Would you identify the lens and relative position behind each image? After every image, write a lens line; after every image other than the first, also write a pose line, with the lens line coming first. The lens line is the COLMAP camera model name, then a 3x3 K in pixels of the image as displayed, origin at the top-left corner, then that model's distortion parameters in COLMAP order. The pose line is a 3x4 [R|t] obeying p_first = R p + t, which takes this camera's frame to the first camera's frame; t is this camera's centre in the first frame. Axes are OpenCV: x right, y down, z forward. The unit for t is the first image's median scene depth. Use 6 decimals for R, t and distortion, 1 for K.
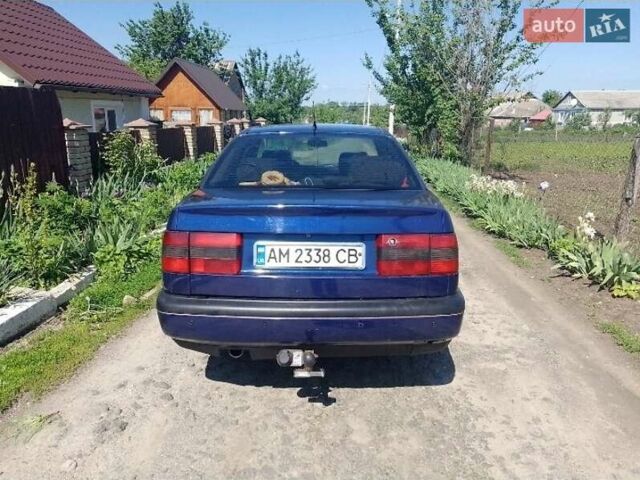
lens RADIAL K [[503.1, 0, 336.0], [0, 503.1, 239.3], [0, 0, 1]] dist [0.012473, -0.005509]
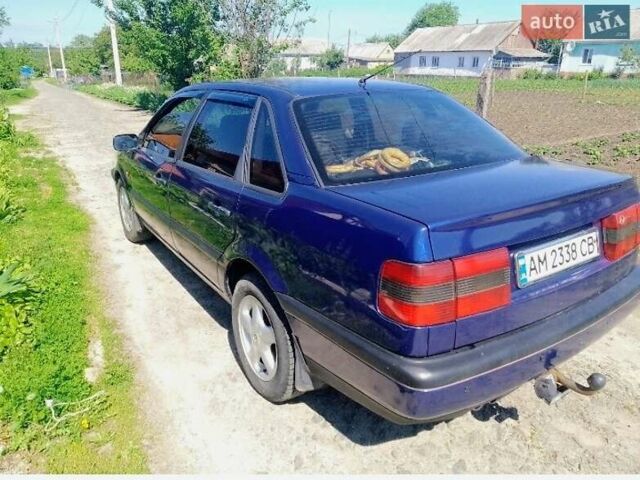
lens RADIAL K [[480.7, 0, 320.0], [0, 480.7, 231.9], [0, 0, 1]] dist [-0.003806, -0.004402]
pose [[0.824403, -0.189749, 0.533249, -0.729010], [0.133823, 0.980765, 0.142100, -0.155030], [-0.549955, -0.045787, 0.833938, 0.563224]]
